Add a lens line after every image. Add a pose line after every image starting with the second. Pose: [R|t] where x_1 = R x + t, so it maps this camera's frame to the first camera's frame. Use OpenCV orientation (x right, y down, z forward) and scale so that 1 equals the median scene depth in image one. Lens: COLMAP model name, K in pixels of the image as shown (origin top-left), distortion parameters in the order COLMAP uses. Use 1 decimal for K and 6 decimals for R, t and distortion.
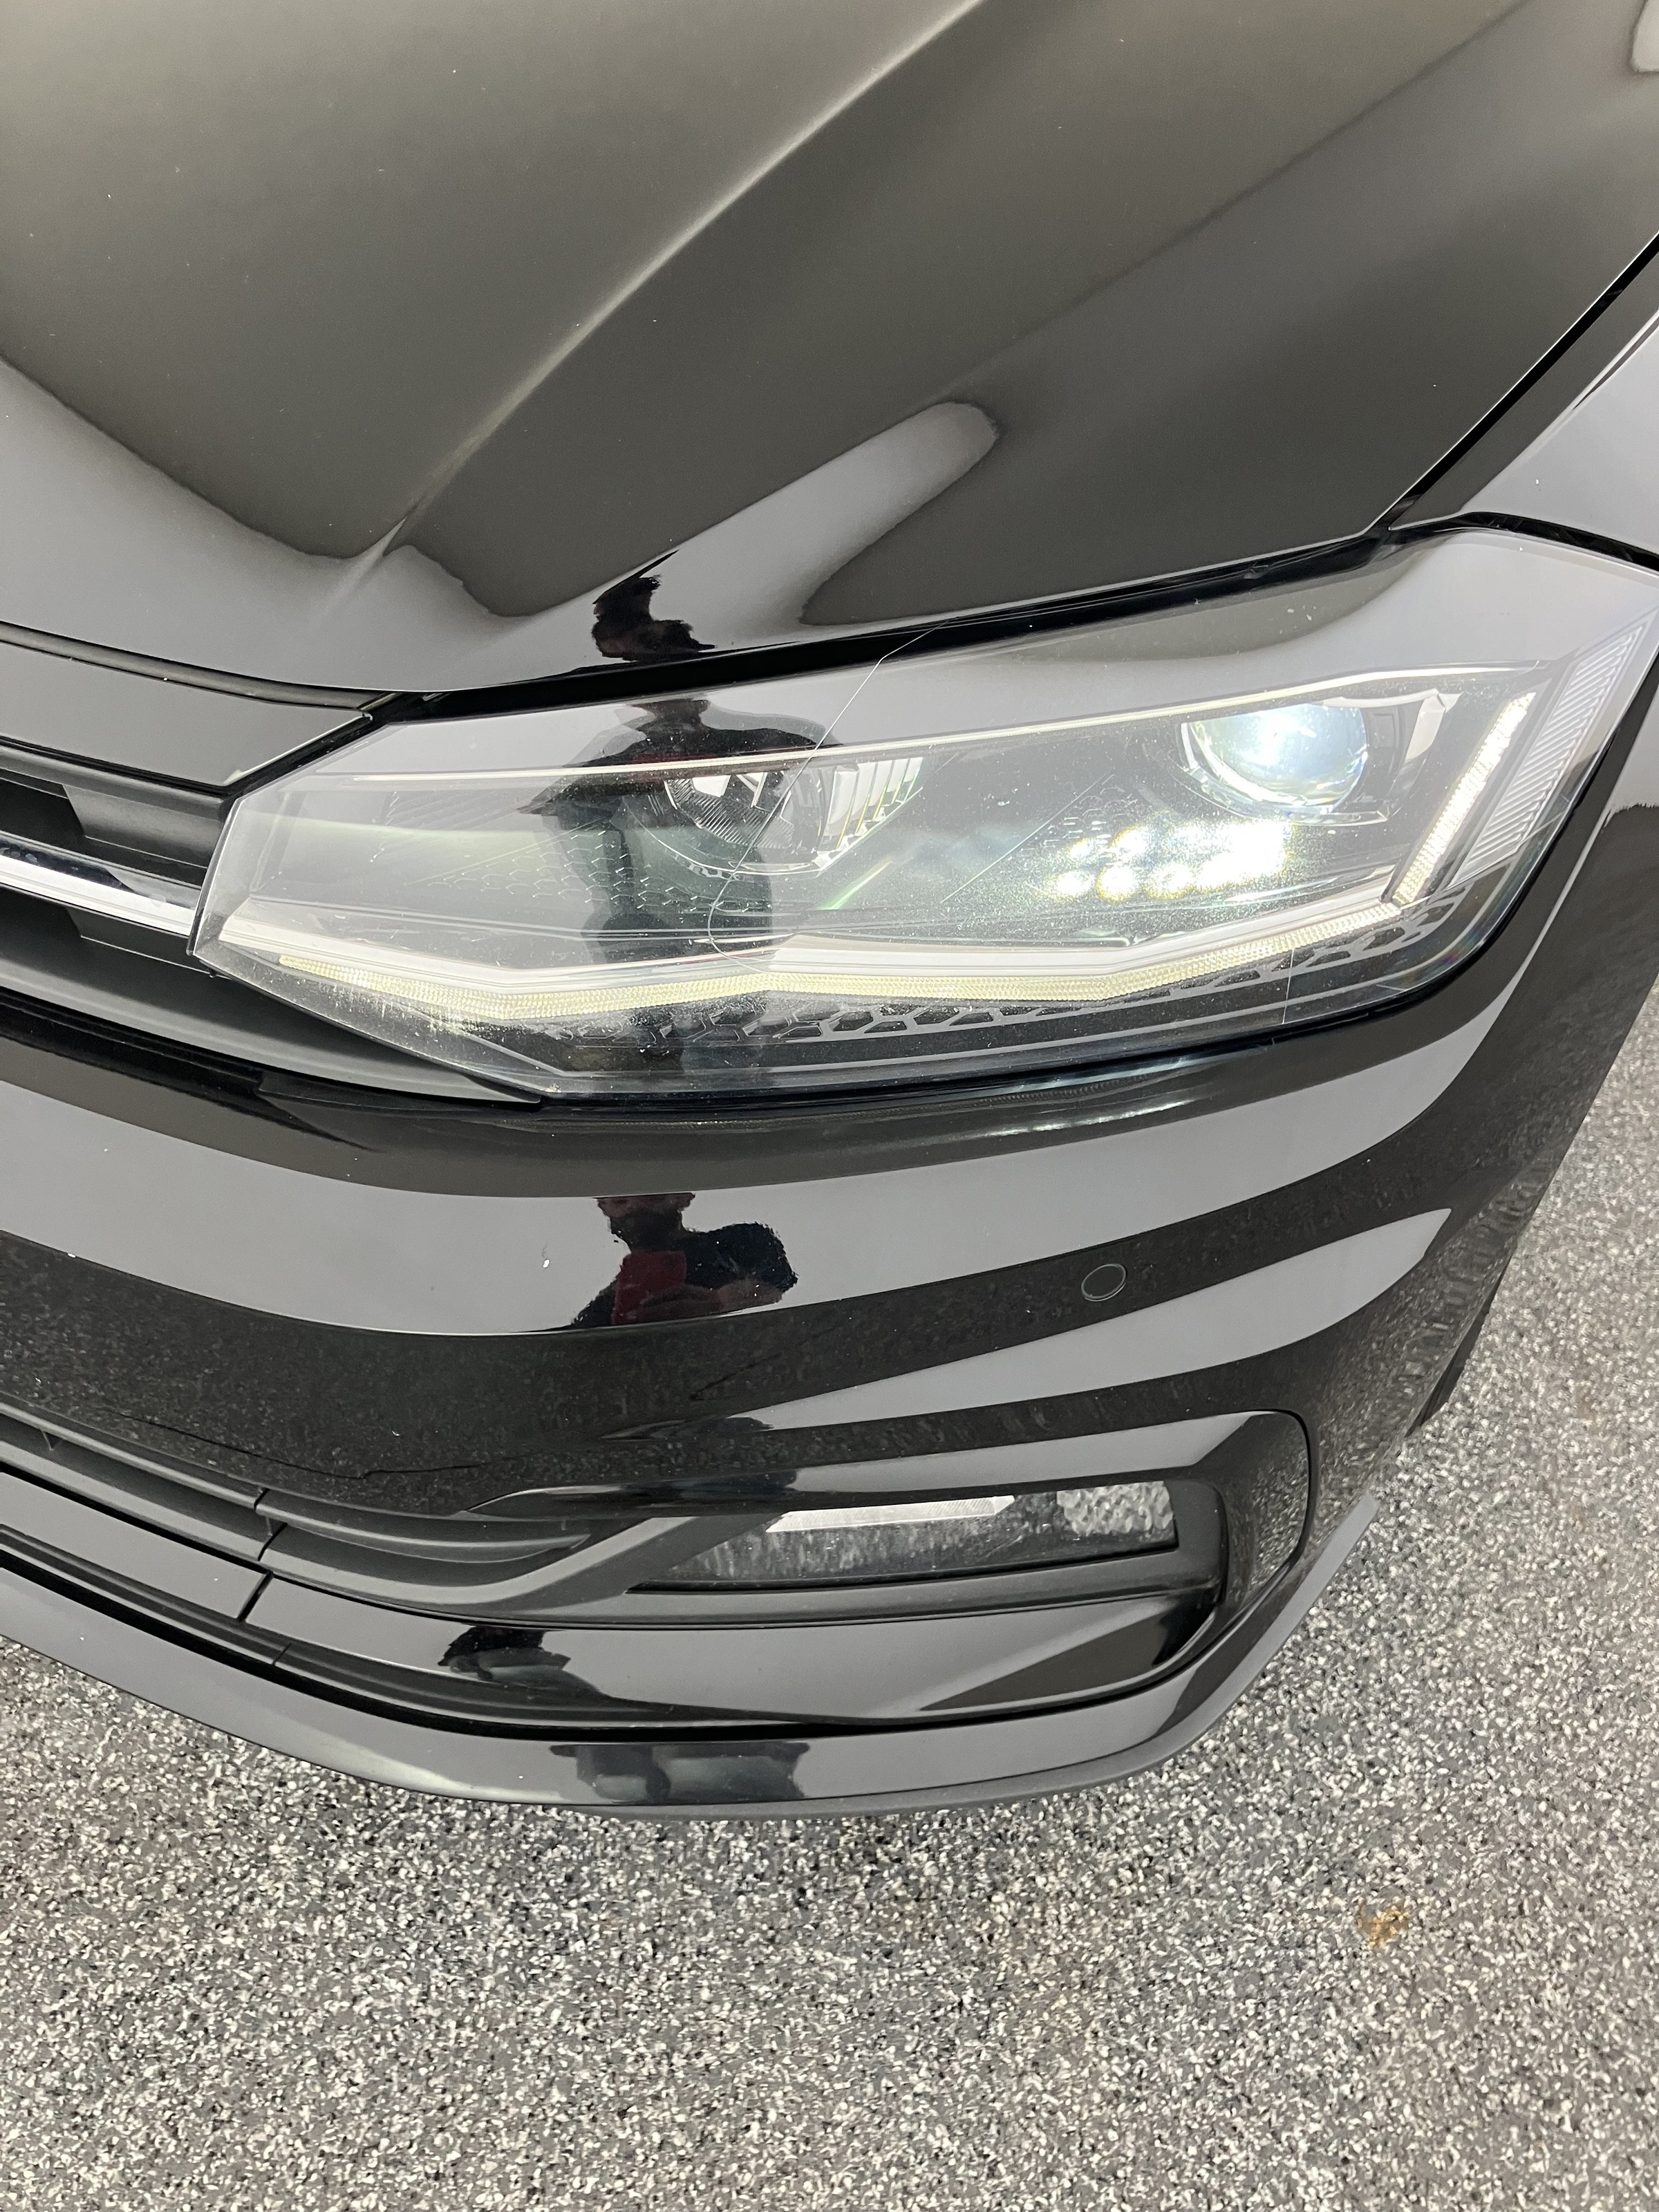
lens RADIAL K [[1822.5, 0, 814.2], [0, 1822.5, 1091.2], [0, 0, 1]] dist [-0.006223, 0.046916]
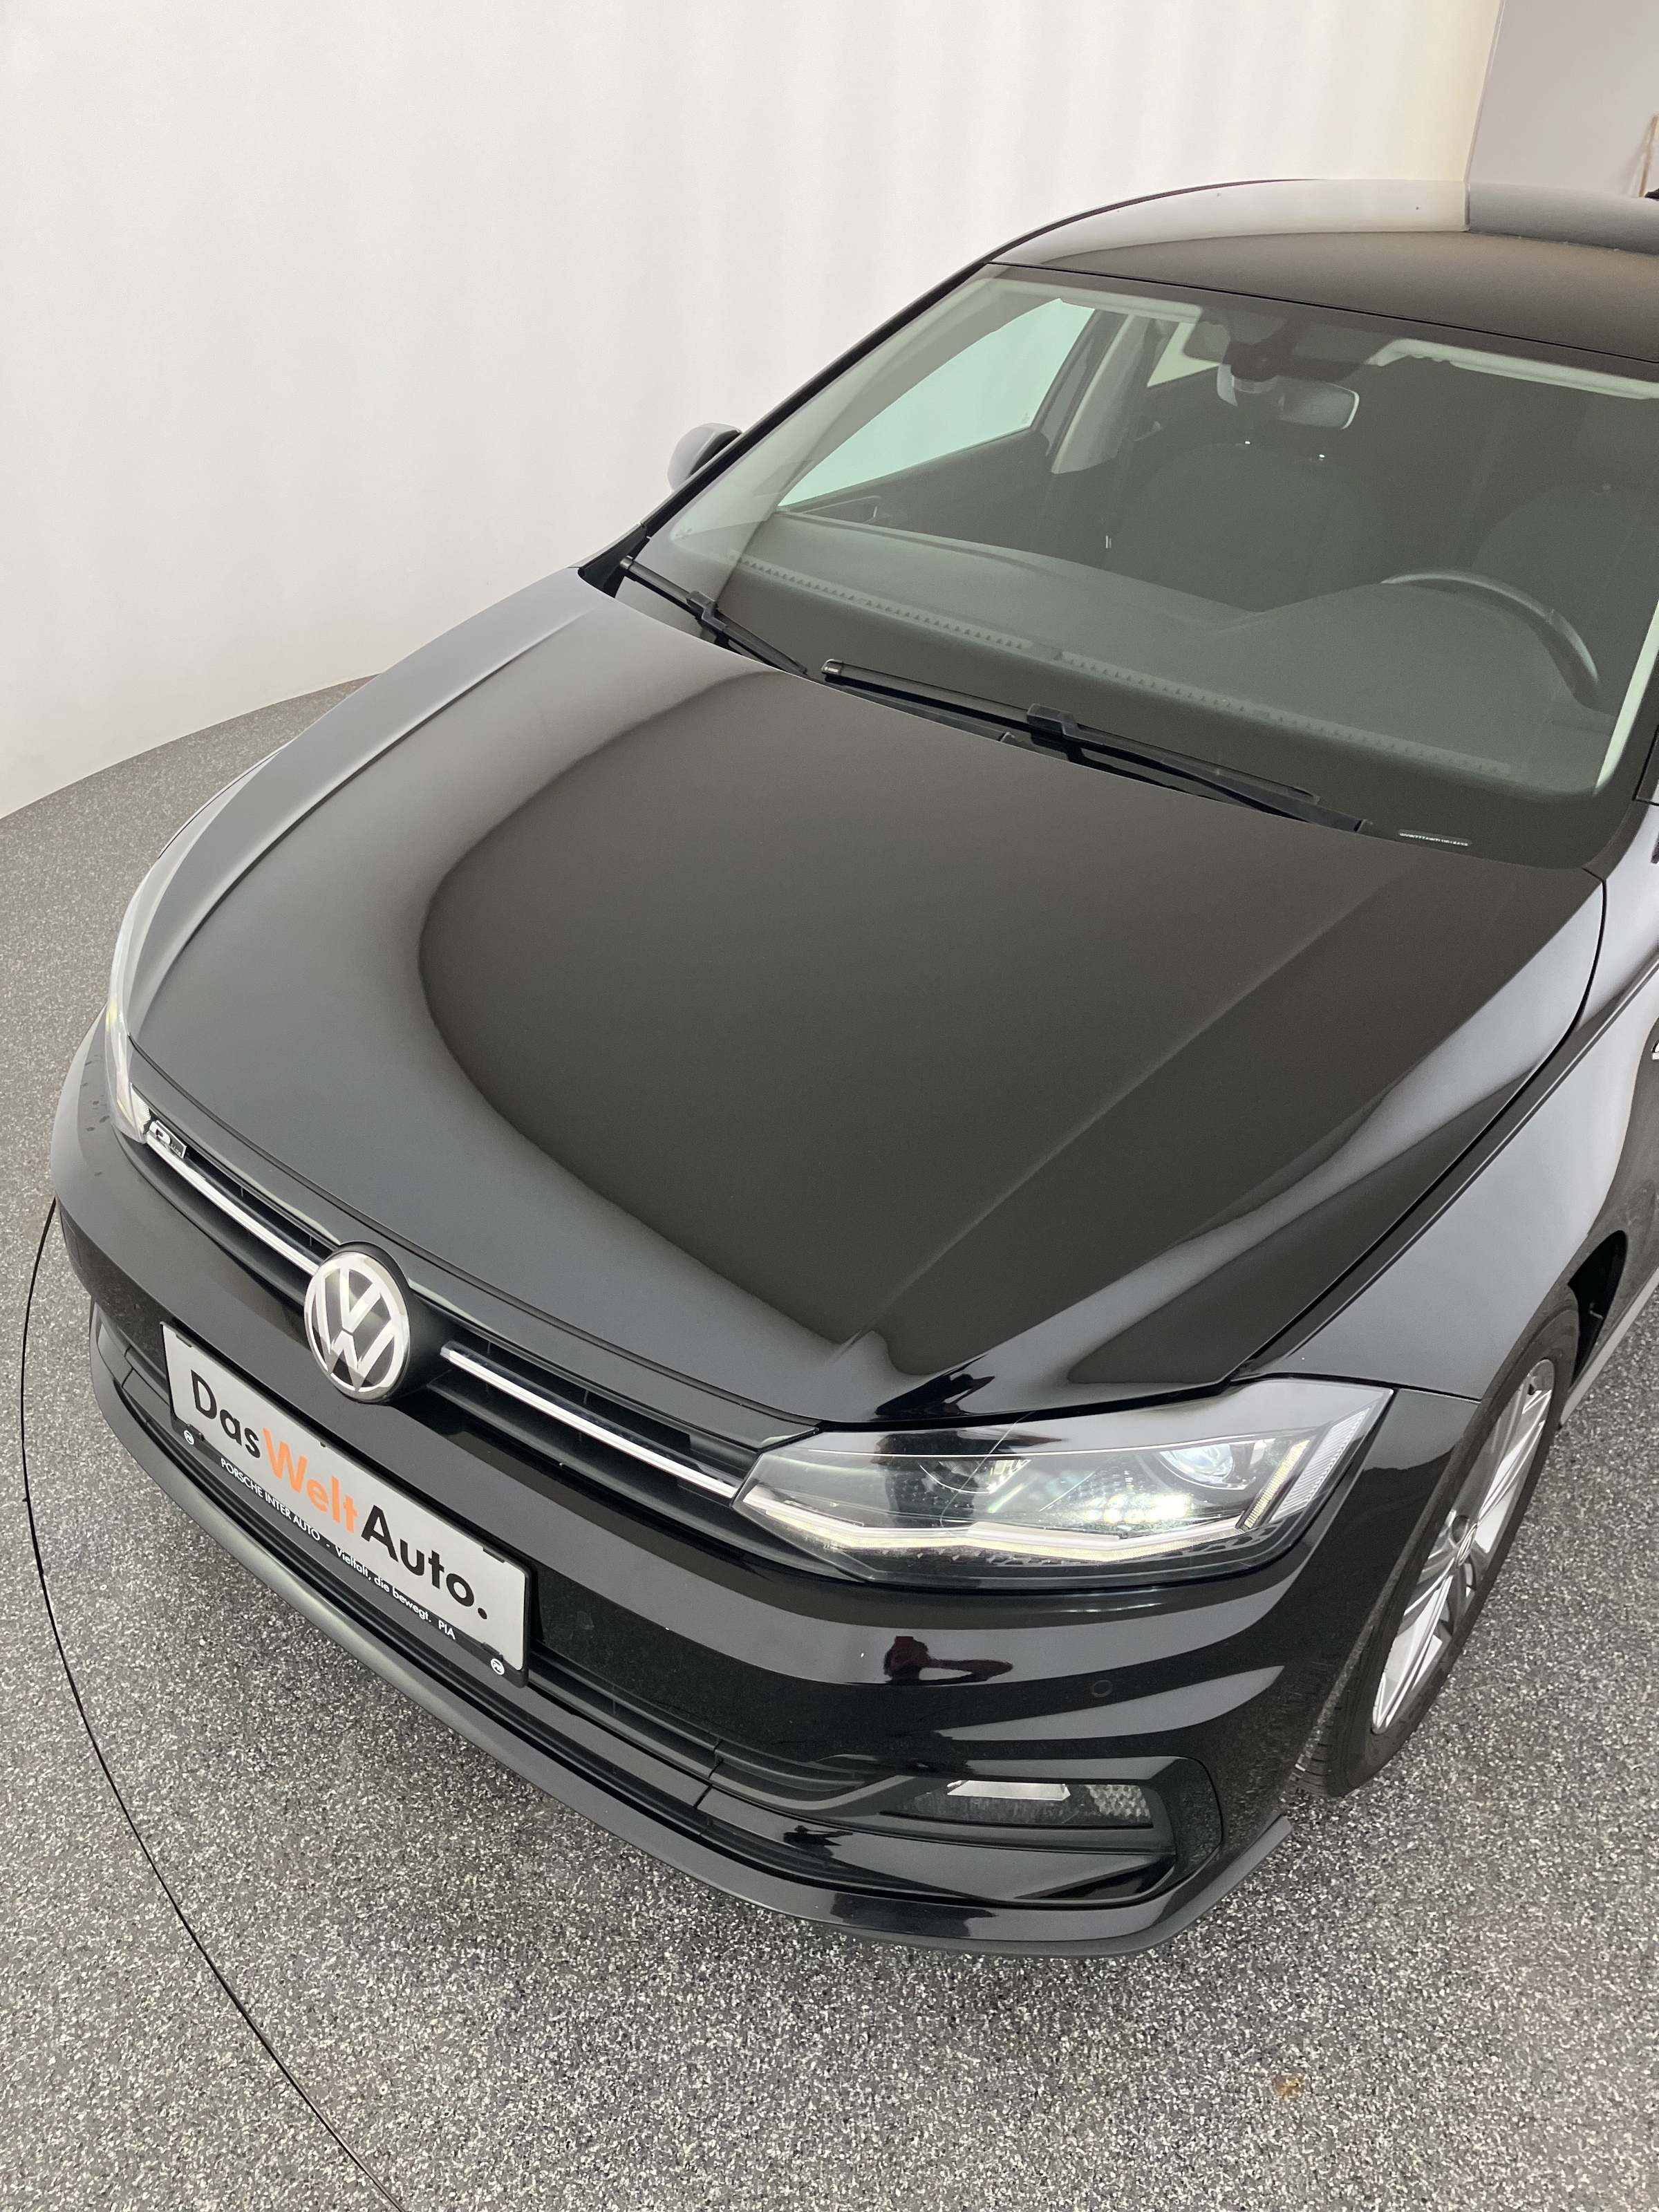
lens RADIAL K [[1794.7, 0, 870.3], [0, 1794.7, 1098.9], [0, 0, 1]] dist [0.058538, -0.049275]
pose [[0.990653, 0.072790, -0.115363, 0.053405], [-0.091097, 0.982522, -0.162335, -0.151191], [0.101531, 0.171327, 0.979969, -0.920691]]
